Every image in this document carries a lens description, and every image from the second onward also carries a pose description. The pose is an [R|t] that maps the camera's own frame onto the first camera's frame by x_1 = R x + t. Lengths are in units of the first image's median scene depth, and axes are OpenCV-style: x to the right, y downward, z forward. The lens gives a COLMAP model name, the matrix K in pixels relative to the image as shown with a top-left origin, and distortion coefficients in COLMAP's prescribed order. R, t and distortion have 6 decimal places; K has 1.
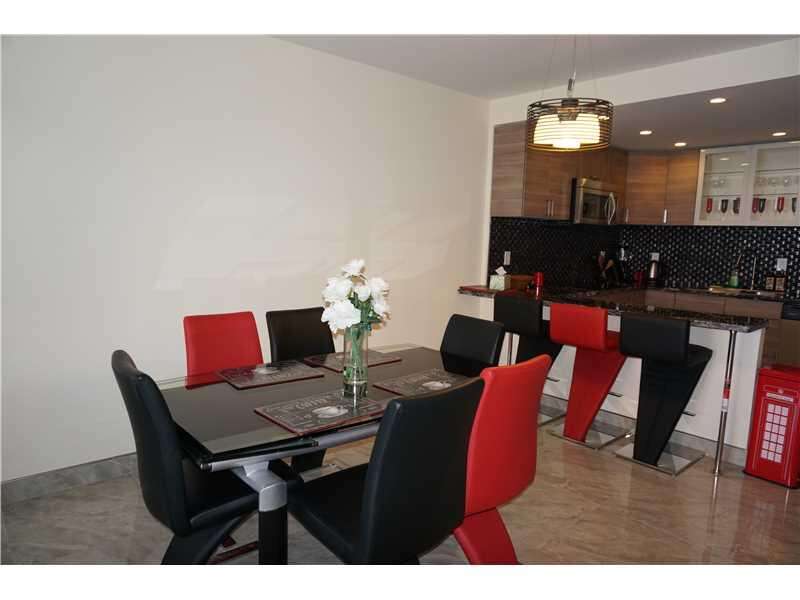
lens RADIAL K [[529.5, 0, 395.6], [0, 529.5, 302.0], [0, 0, 1]] dist [-0.048843, 0.026146]
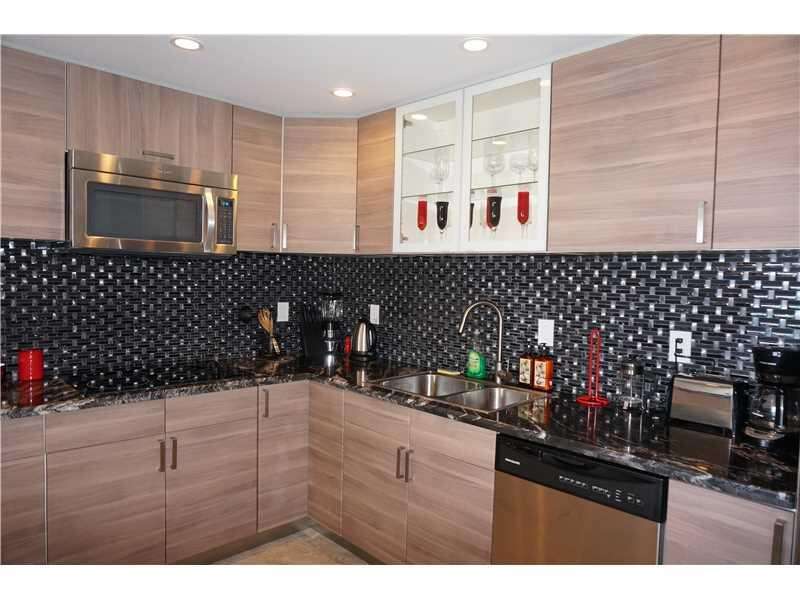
lens RADIAL K [[529.5, 0, 401.8], [0, 529.5, 297.1], [0, 0, 1]] dist [-0.048843, 0.026146]
pose [[0.998557, -0.000134, 0.053698, 0.579431], [0.004774, 0.996259, -0.086287, -0.062631], [-0.053485, 0.086419, 0.994822, 0.511349]]
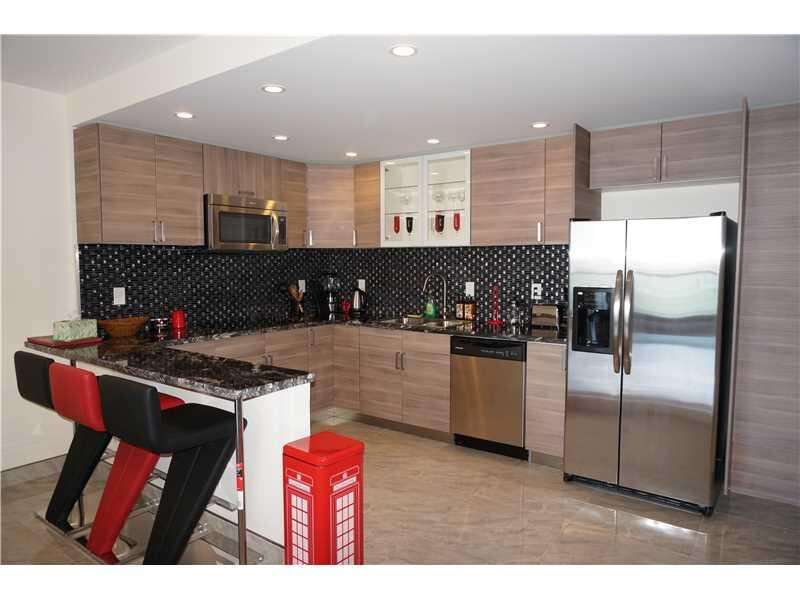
lens RADIAL K [[529.5, 0, 402.3], [0, 529.5, 300.2], [0, 0, 1]] dist [-0.048843, 0.026146]
pose [[0.974192, -0.042693, 0.221646, 0.427431], [0.054166, 0.997475, -0.045941, -0.017674], [-0.219124, 0.056761, 0.974044, 0.146024]]
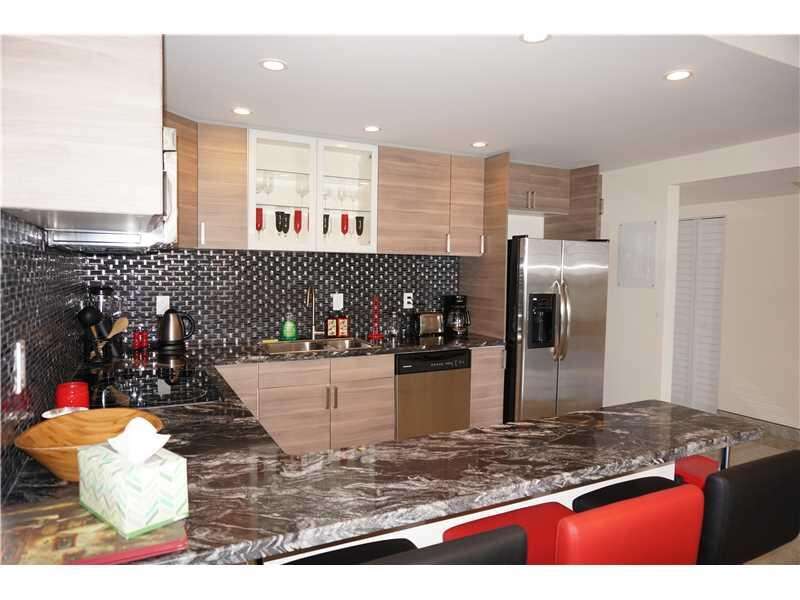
lens RADIAL K [[529.5, 0, 403.7], [0, 529.5, 298.0], [0, 0, 1]] dist [-0.048843, 0.026146]
pose [[0.249620, -0.073099, 0.965581, 0.007436], [0.118802, 0.991926, 0.044381, -0.100443], [-0.961029, 0.103634, 0.256289, 0.700064]]
